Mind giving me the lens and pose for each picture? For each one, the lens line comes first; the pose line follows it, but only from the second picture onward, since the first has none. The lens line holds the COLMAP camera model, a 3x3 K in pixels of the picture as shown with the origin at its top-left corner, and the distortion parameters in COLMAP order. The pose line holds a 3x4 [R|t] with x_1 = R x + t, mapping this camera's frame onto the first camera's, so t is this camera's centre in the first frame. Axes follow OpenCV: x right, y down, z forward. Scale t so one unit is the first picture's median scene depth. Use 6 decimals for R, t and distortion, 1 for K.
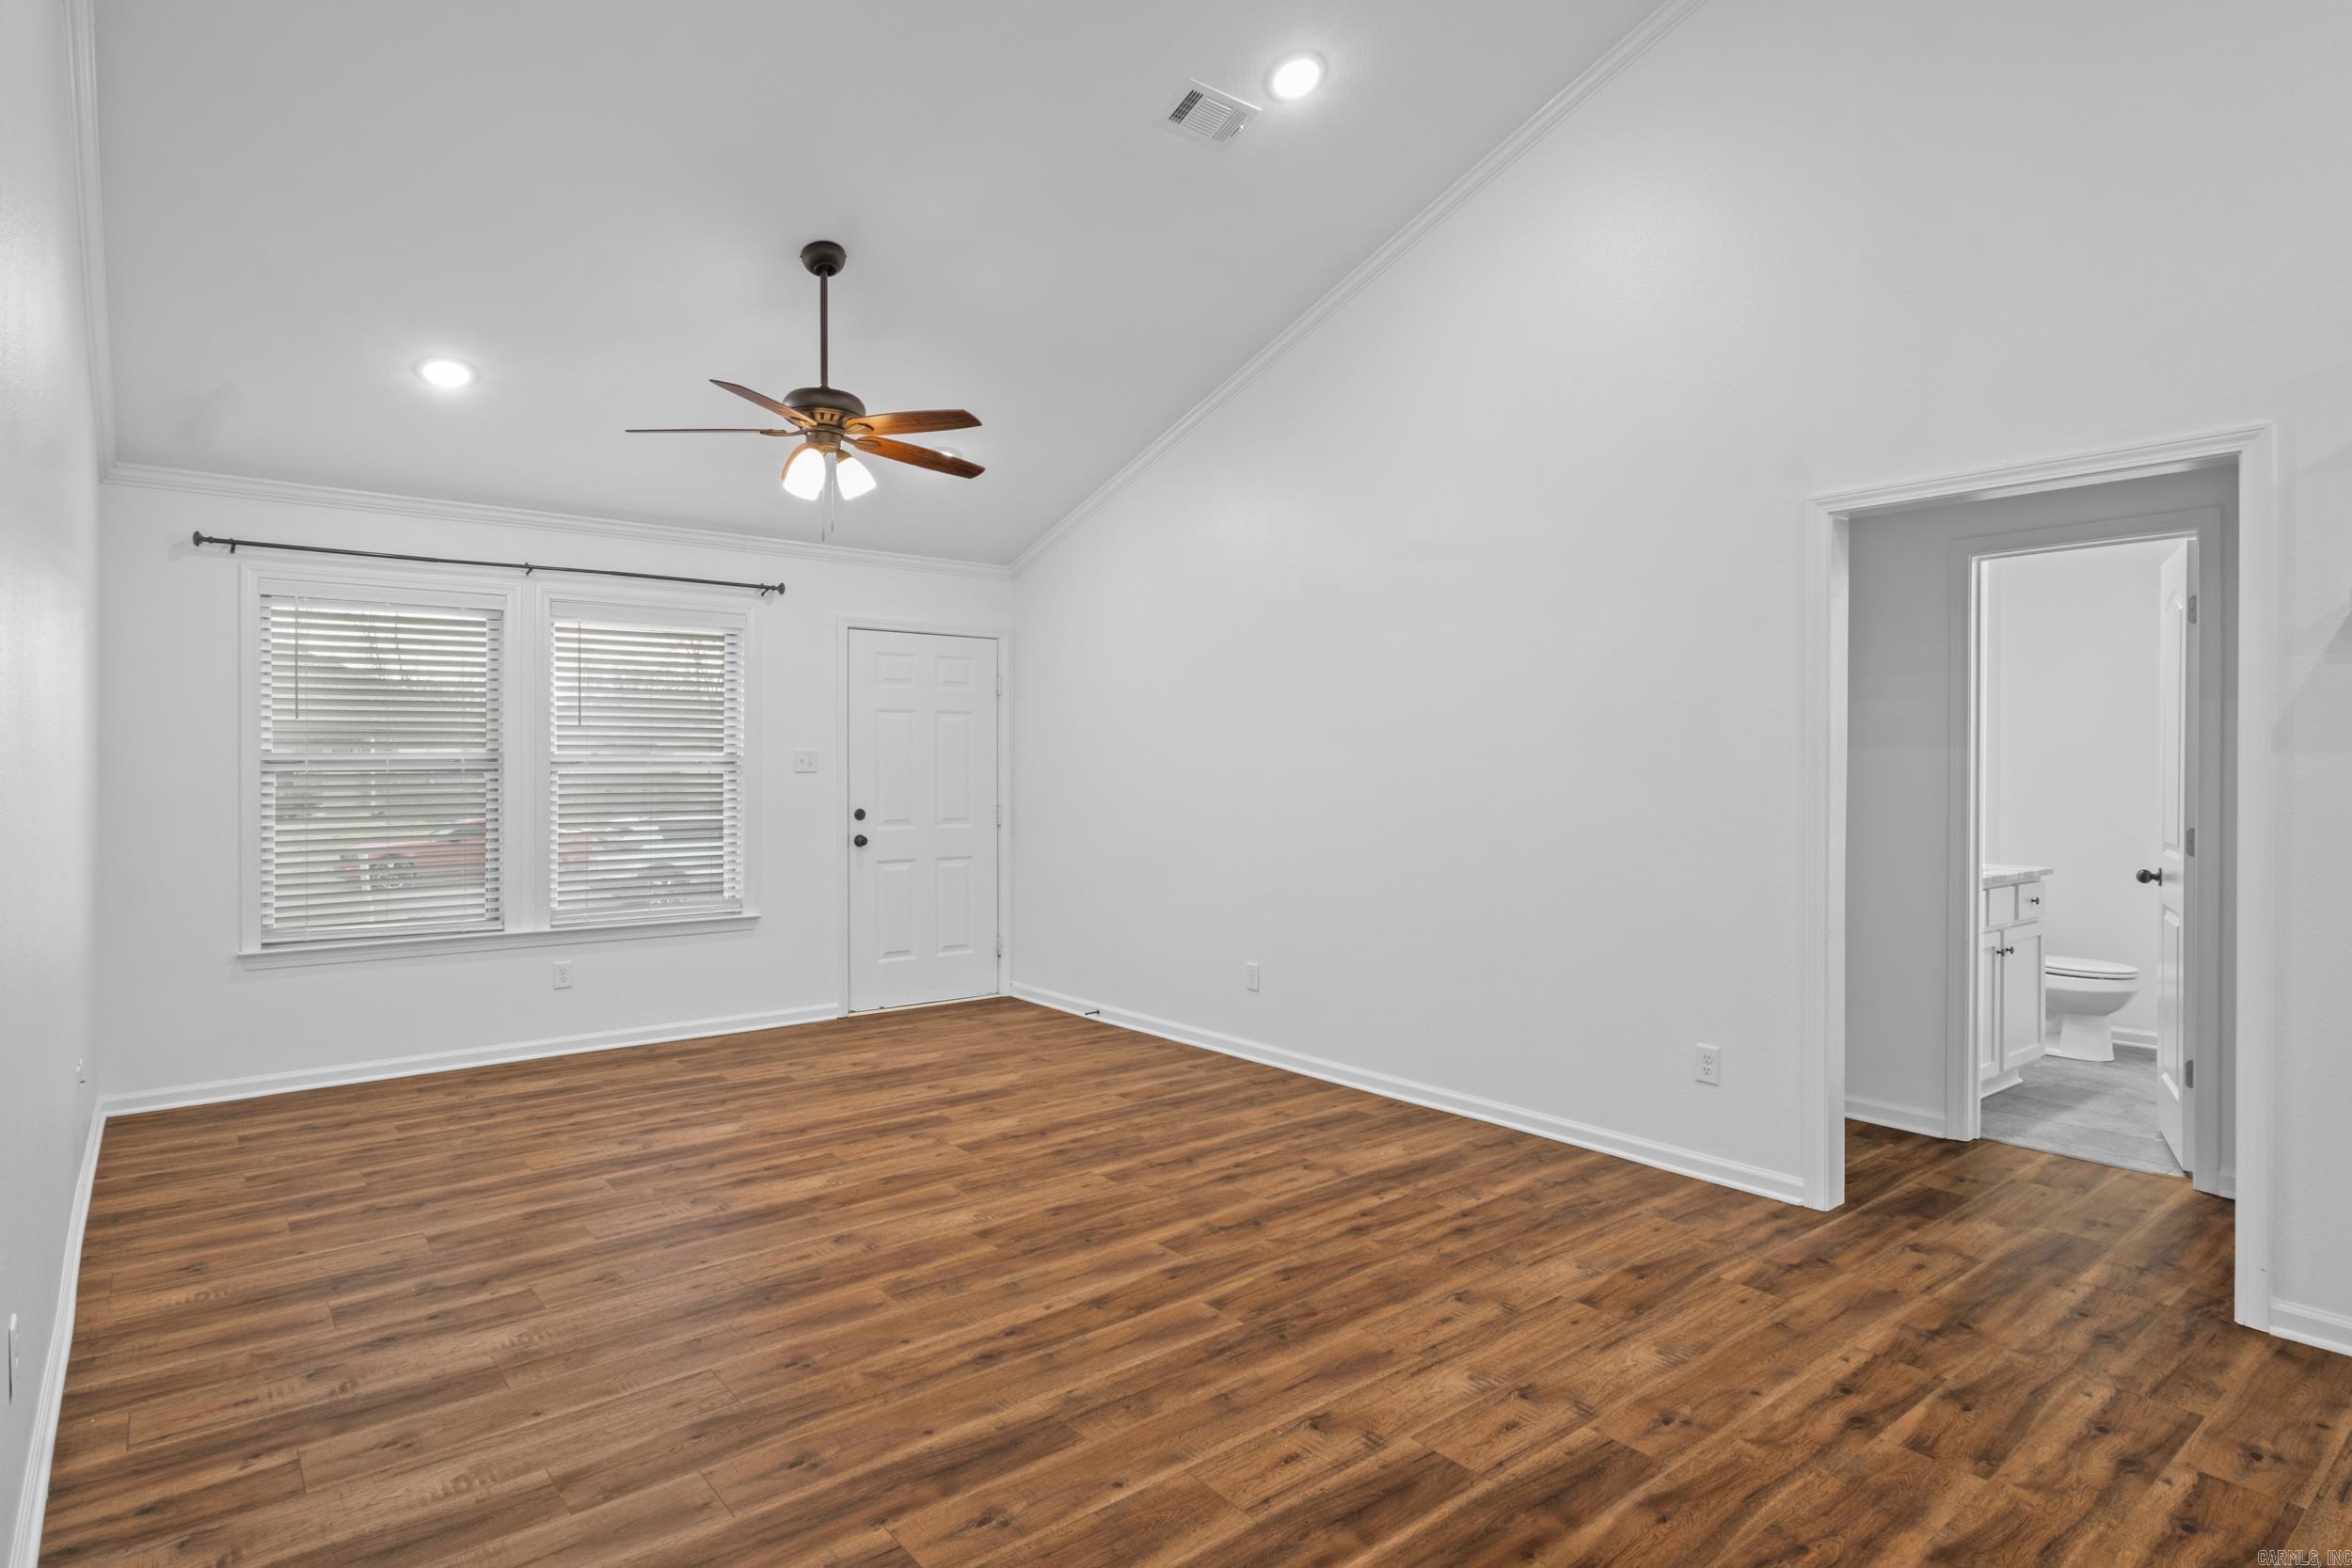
lens RADIAL K [[1262.6, 0, 1162.9], [0, 1262.6, 762.0], [0, 0, 1]] dist [-0.008206, 0.004898]
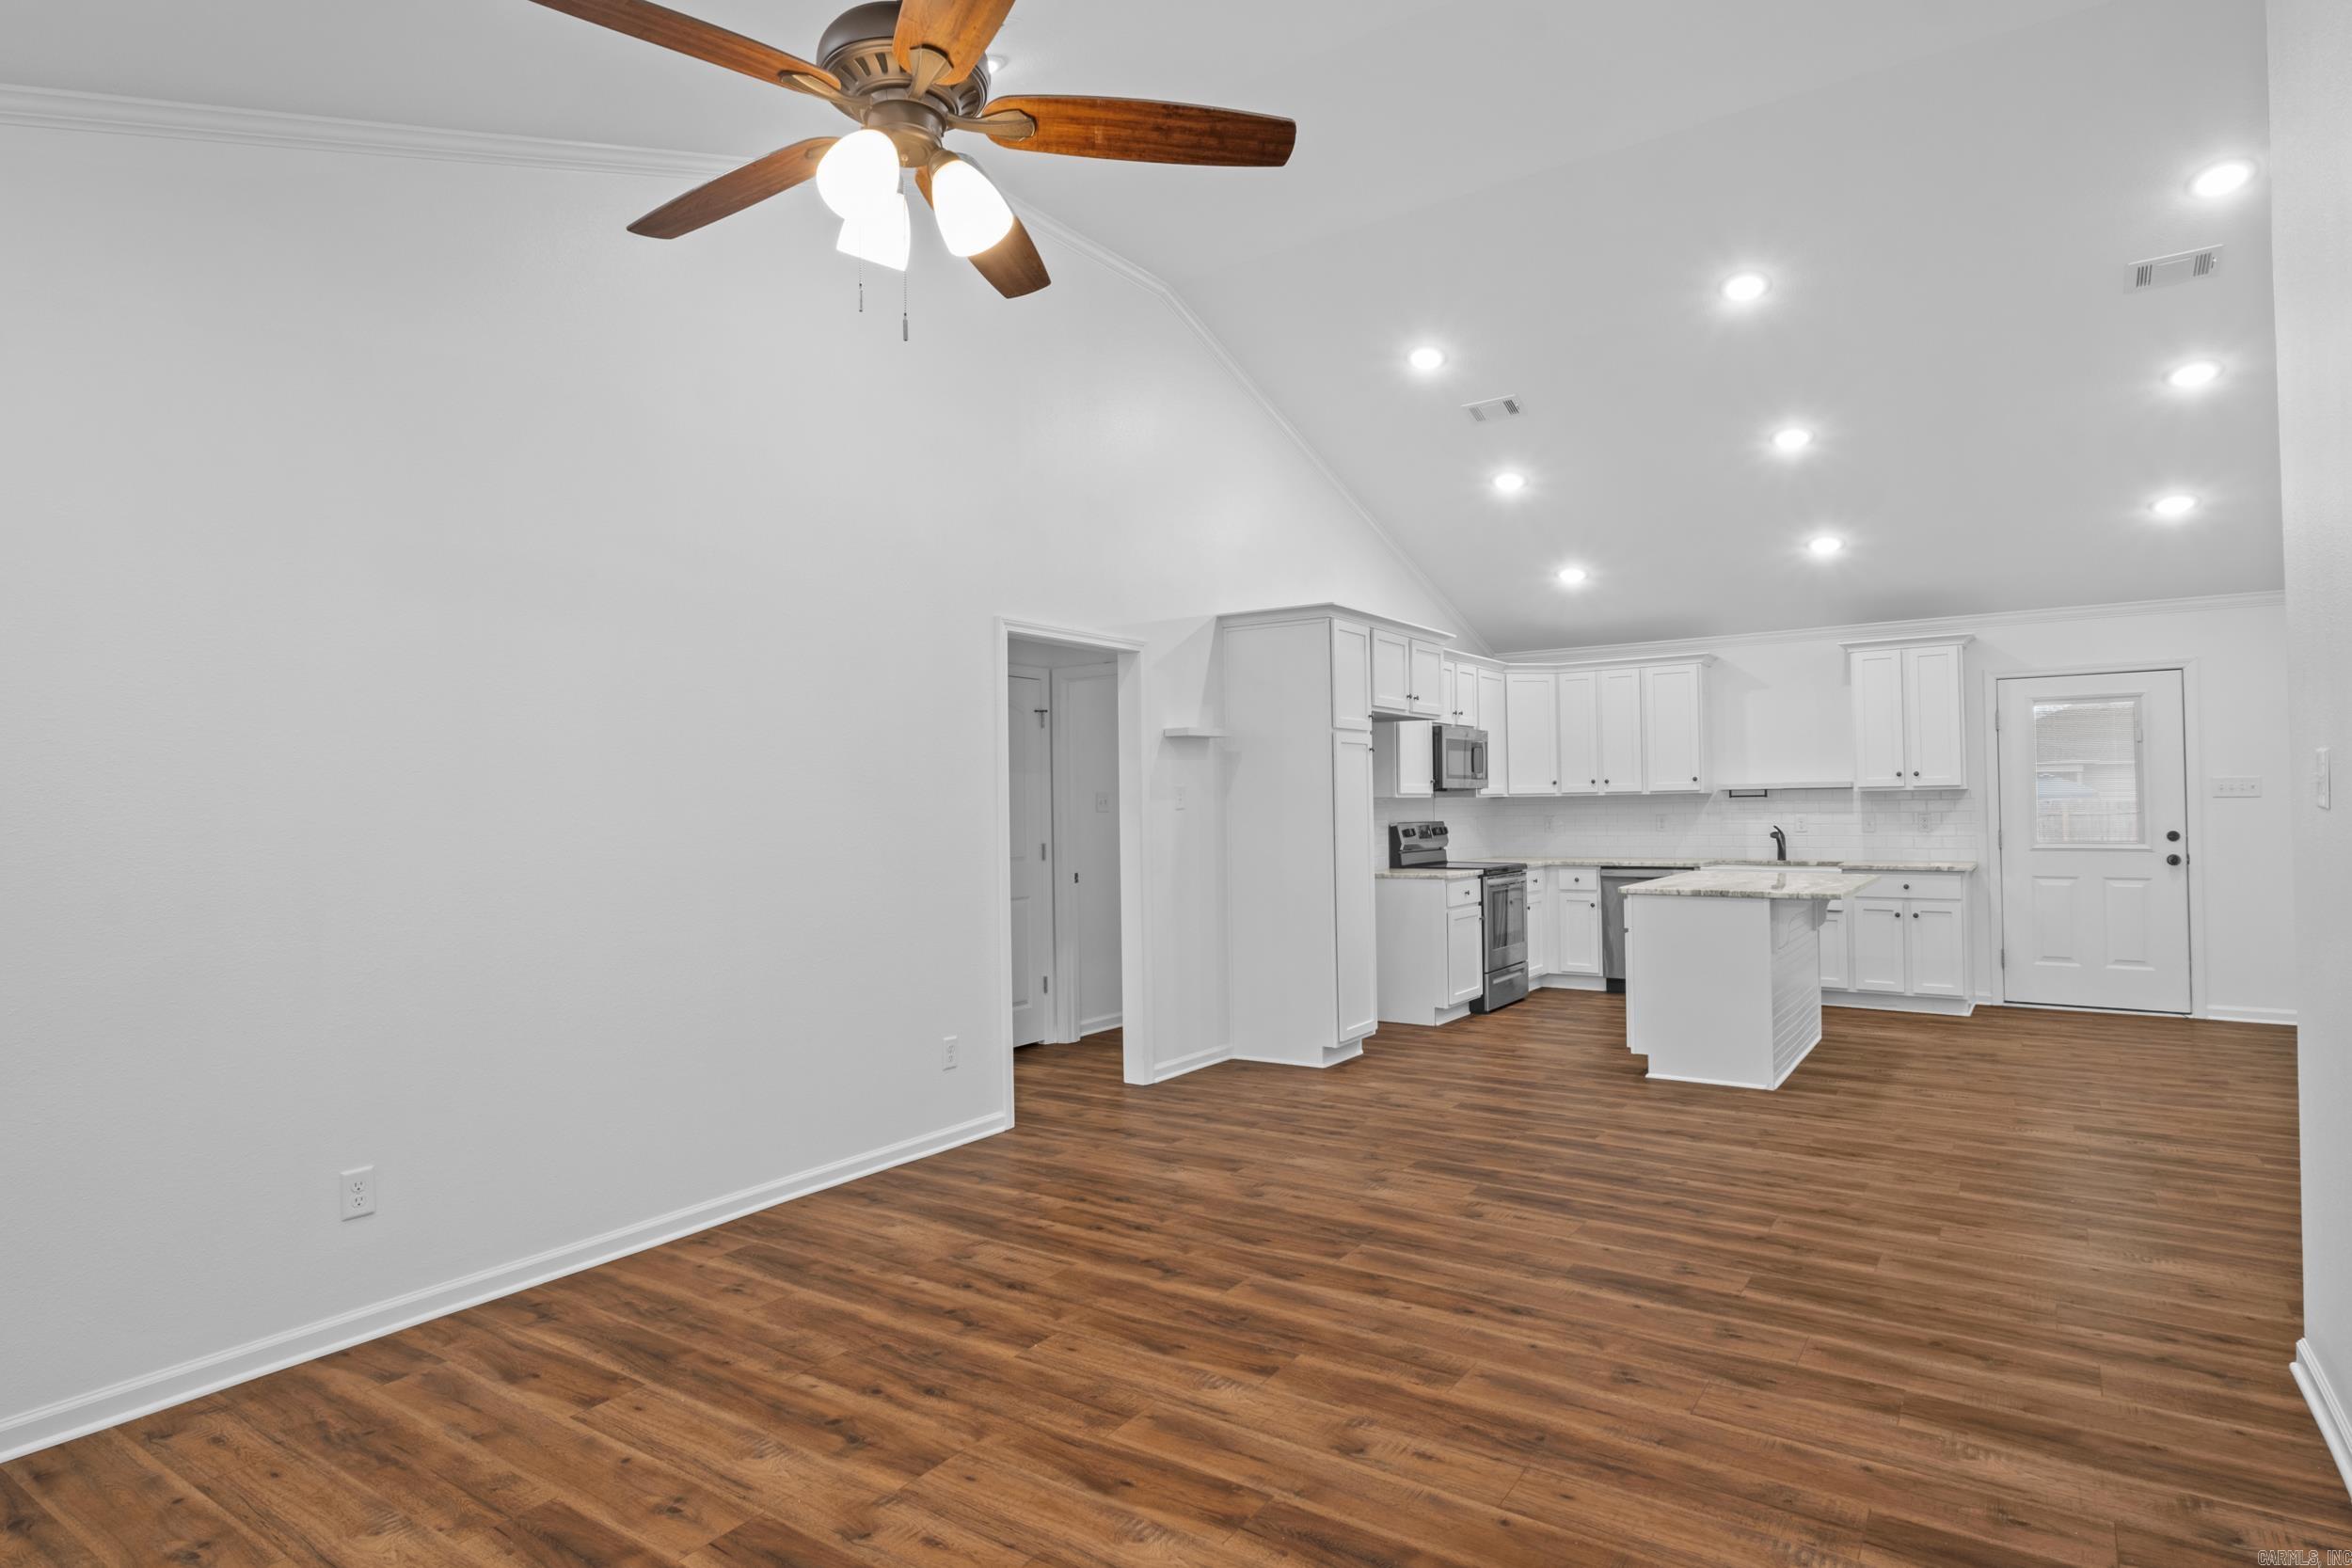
lens RADIAL K [[1262.6, 0, 1155.7], [0, 1262.6, 788.3], [0, 0, 1]] dist [-0.008206, 0.004898]
pose [[-0.281371, 0.017582, 0.959438, -0.871056], [0.012349, 0.999816, -0.014700, -0.001595], [-0.959520, 0.007712, -0.281537, 1.217403]]
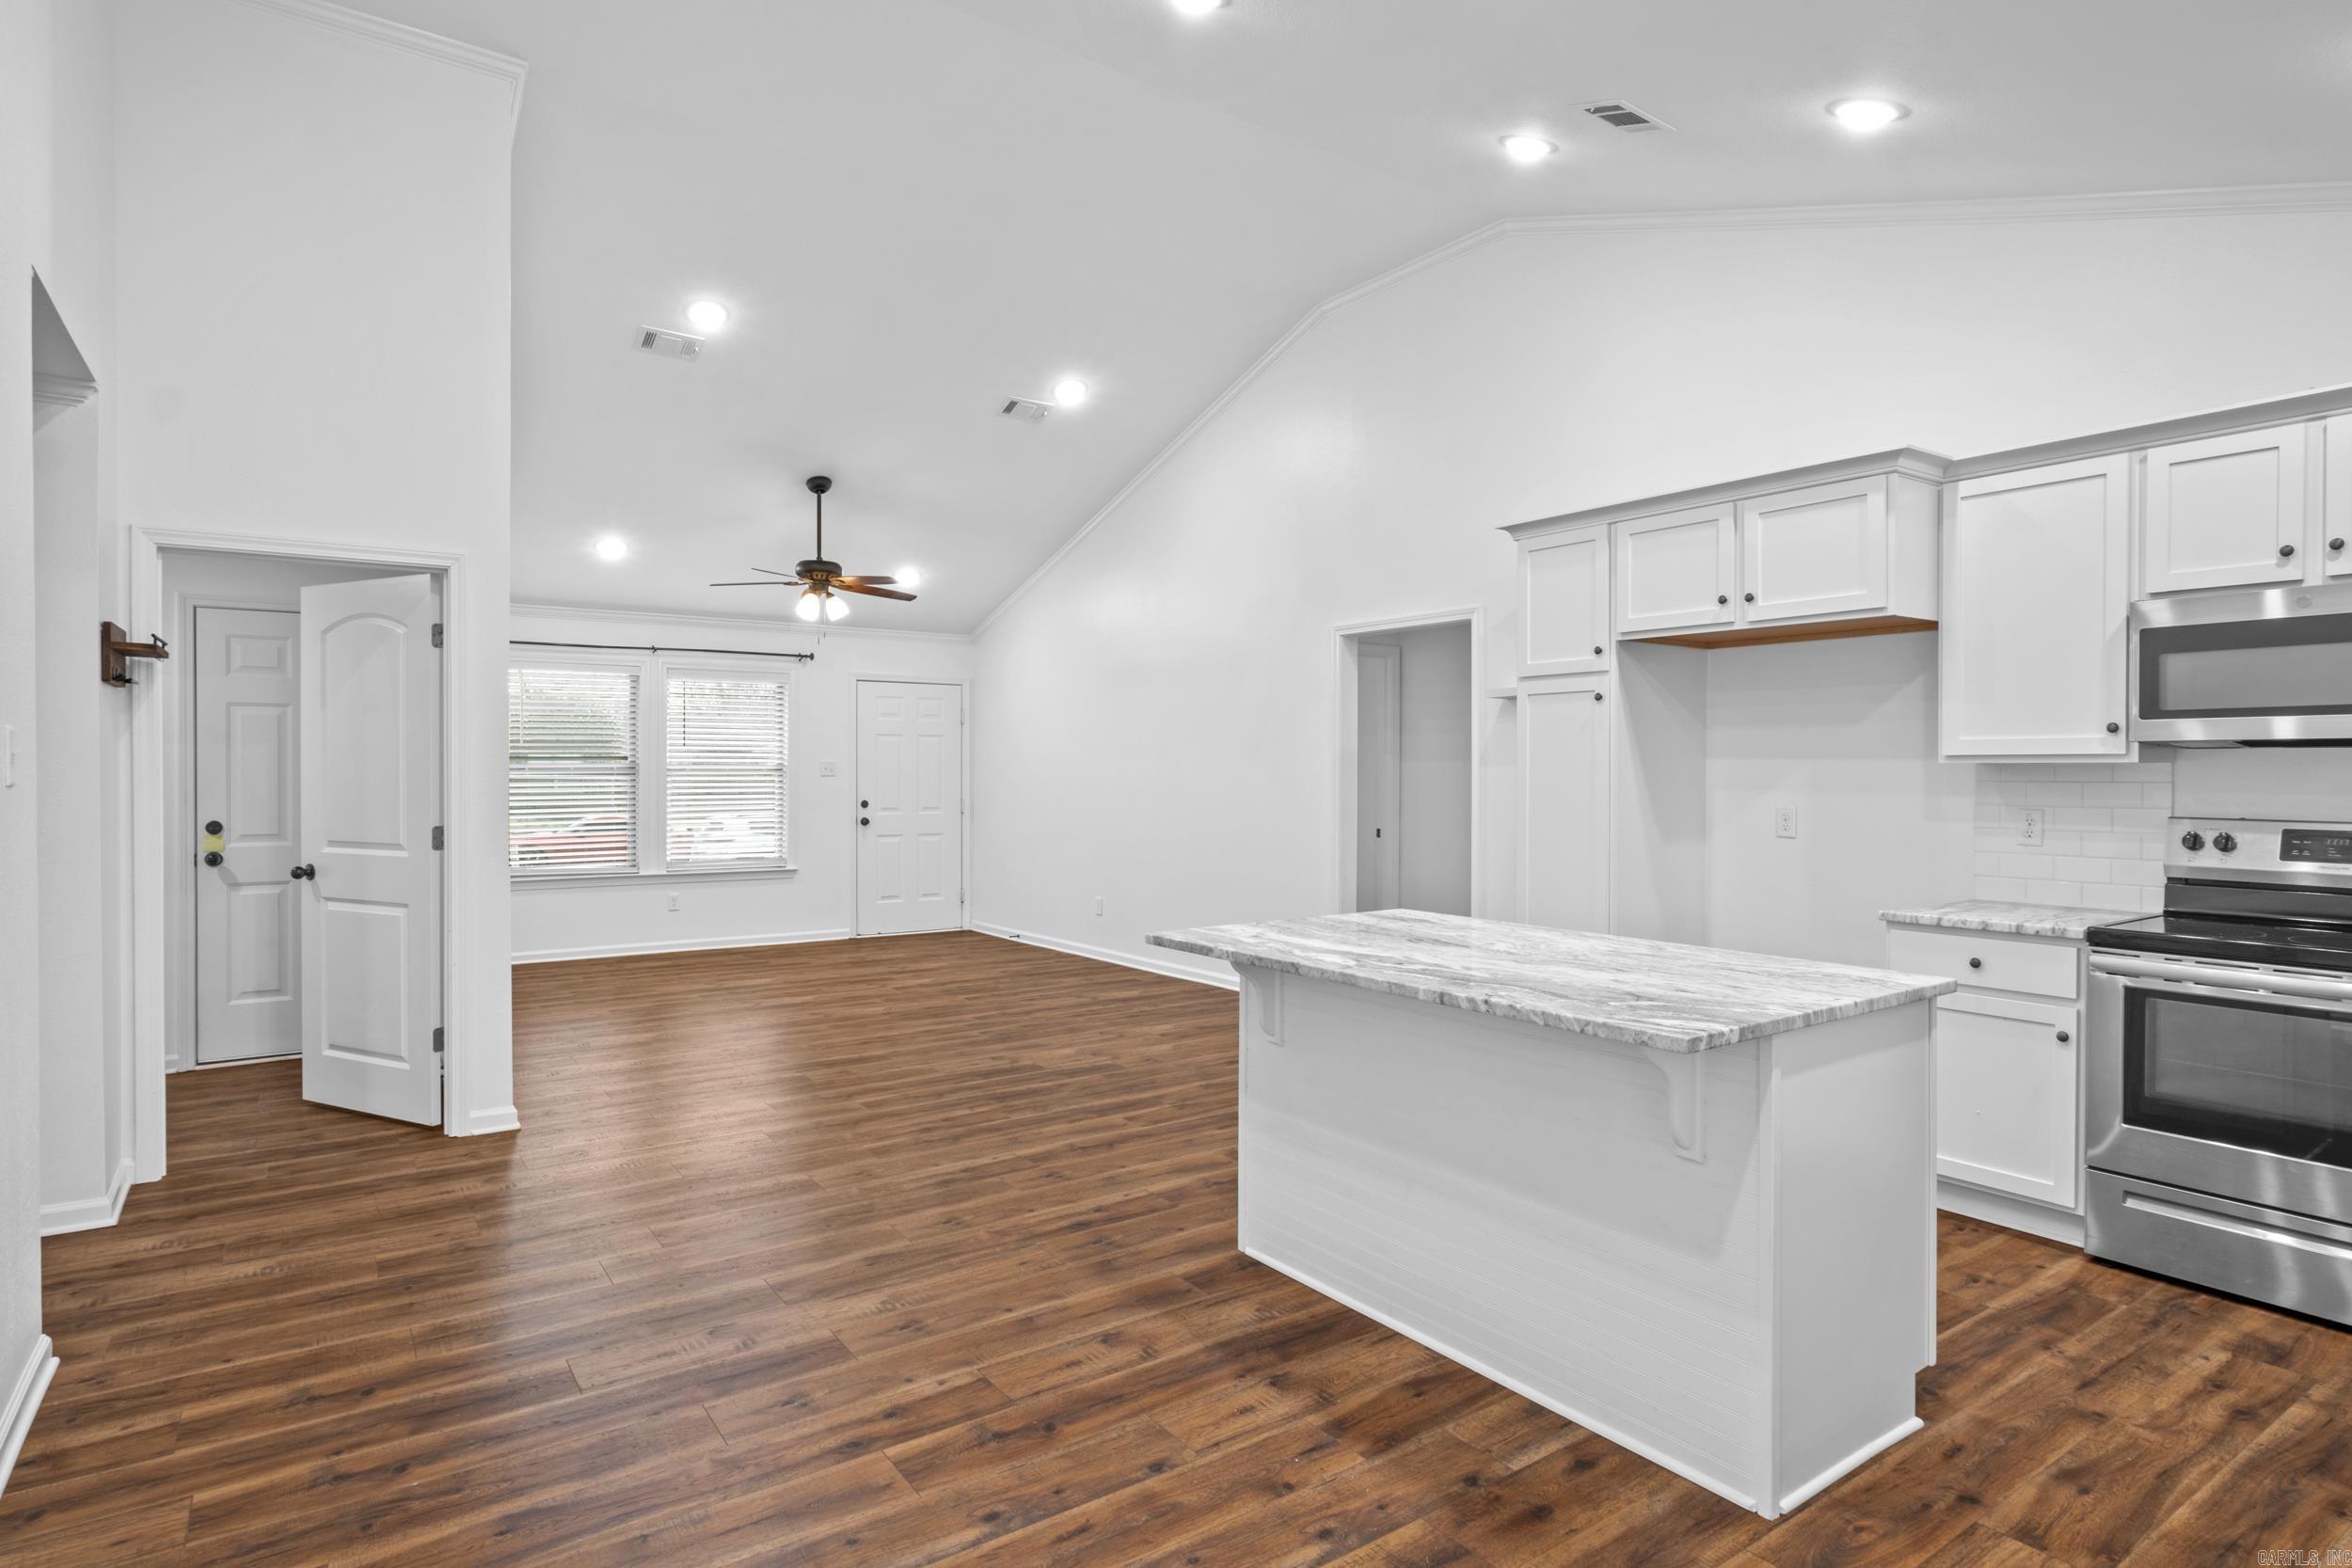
lens RADIAL K [[1262.6, 0, 1161.5], [0, 1262.6, 777.4], [0, 0, 1]] dist [-0.008206, 0.004898]
pose [[0.997502, 0.003116, -0.070572, 0.389928], [-0.002563, 0.999965, 0.007935, -0.005851], [0.070594, -0.007735, 0.997475, -0.848651]]
